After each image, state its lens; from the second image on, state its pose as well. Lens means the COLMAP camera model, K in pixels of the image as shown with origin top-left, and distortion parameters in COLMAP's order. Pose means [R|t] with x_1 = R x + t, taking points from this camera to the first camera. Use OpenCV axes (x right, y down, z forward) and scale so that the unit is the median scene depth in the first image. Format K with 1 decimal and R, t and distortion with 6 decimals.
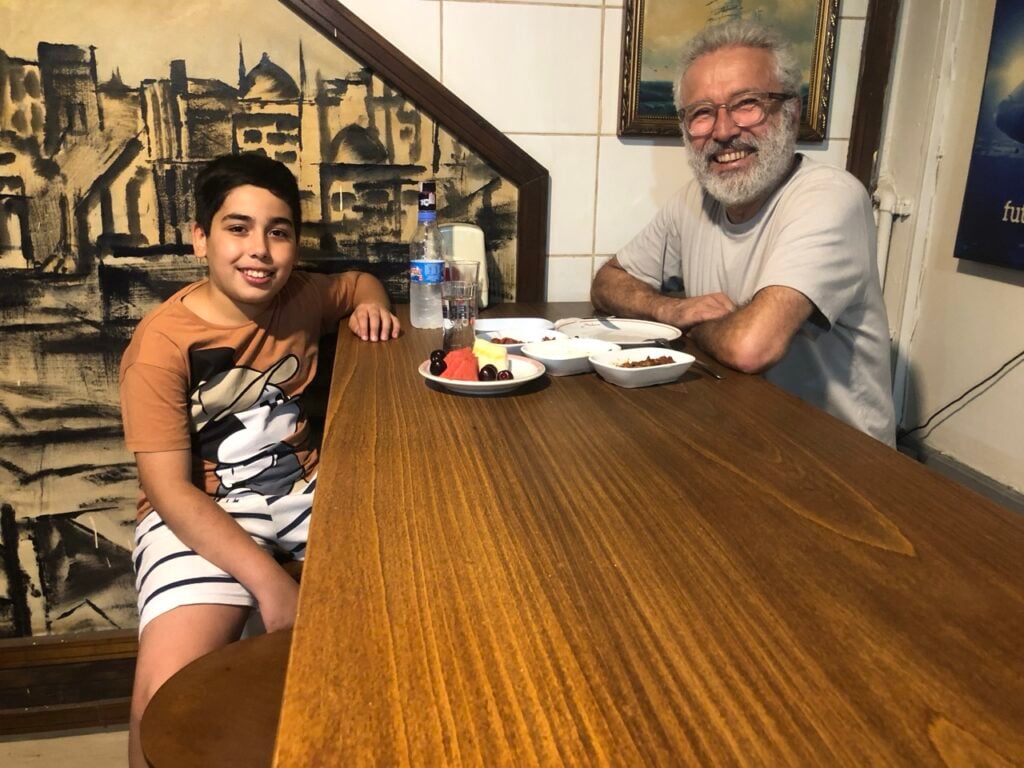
lens RADIAL K [[823.9, 0, 512.0], [0, 823.9, 384.0], [0, 0, 1]] dist [0.008962, -0.001233]
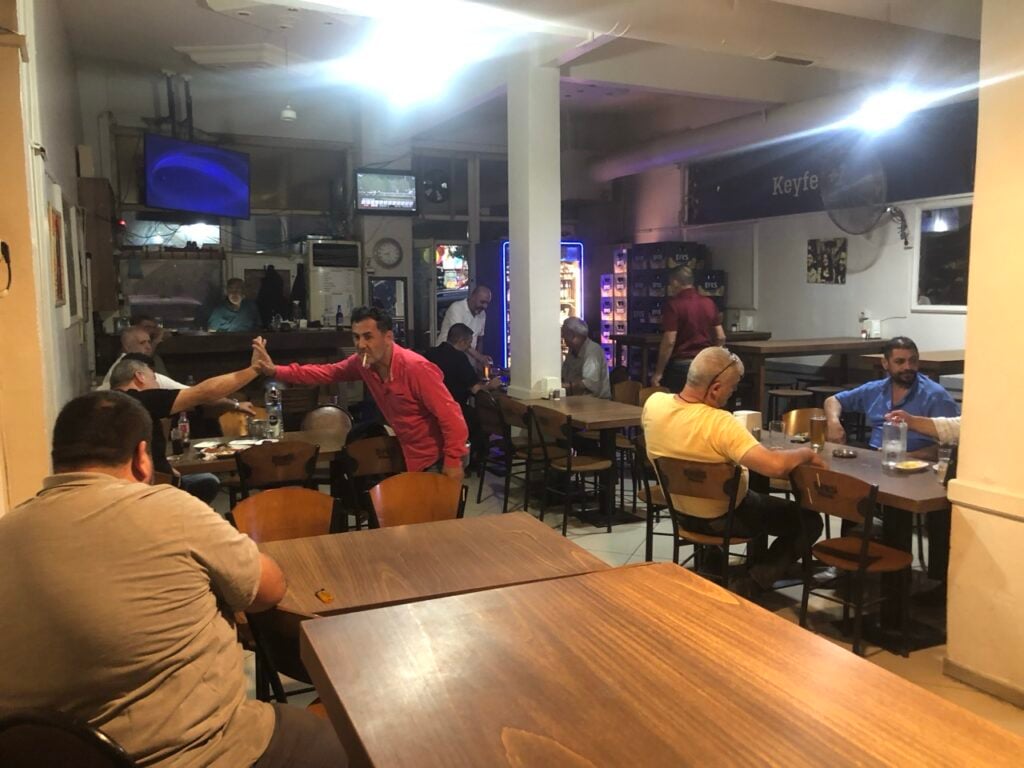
lens RADIAL K [[823.9, 0, 512.0], [0, 823.9, 384.0], [0, 0, 1]] dist [0.008962, -0.001233]
pose [[-0.967267, 0.020828, -0.252905, 0.829625], [-0.073682, 0.930637, 0.358449, -0.812349], [0.242829, 0.365350, -0.898640, 2.070696]]
